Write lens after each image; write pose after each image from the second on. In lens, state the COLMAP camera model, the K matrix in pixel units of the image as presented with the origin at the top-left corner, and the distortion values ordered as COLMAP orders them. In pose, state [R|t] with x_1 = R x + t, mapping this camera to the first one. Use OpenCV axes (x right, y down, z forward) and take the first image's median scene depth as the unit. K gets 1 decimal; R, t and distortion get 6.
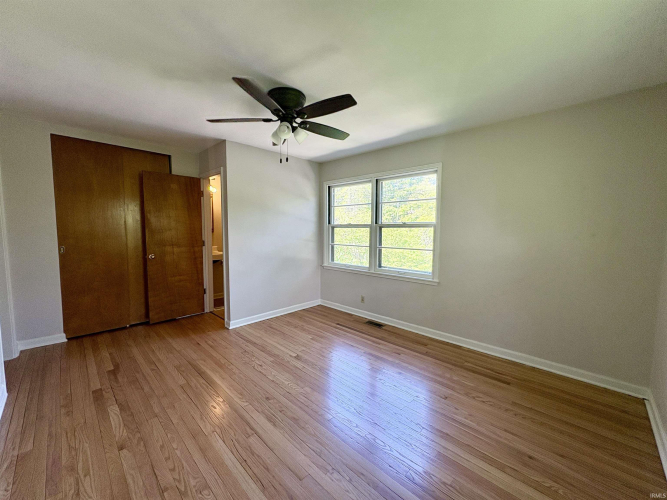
lens RADIAL K [[265.9, 0, 333.8], [0, 265.9, 248.6], [0, 0, 1]] dist [-0.001322, 0.000116]
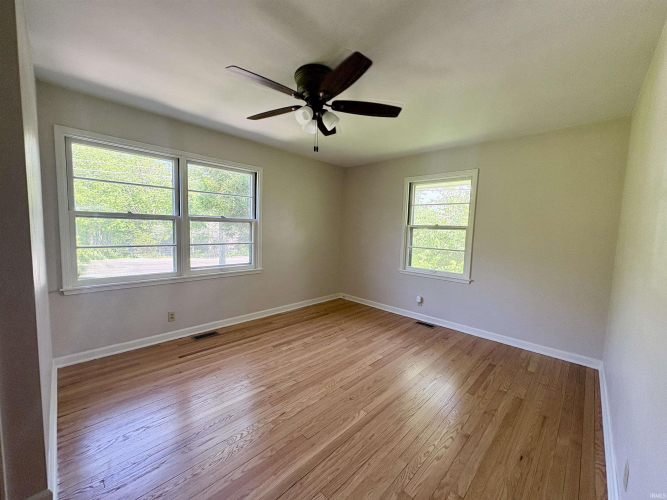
lens RADIAL K [[265.9, 0, 334.4], [0, 265.9, 250.0], [0, 0, 1]] dist [-0.001322, 0.000116]
pose [[0.006562, -0.092113, 0.995727, -0.748350], [0.046447, 0.994702, 0.091712, -0.051569], [-0.998899, 0.045647, 0.010806, 0.648295]]
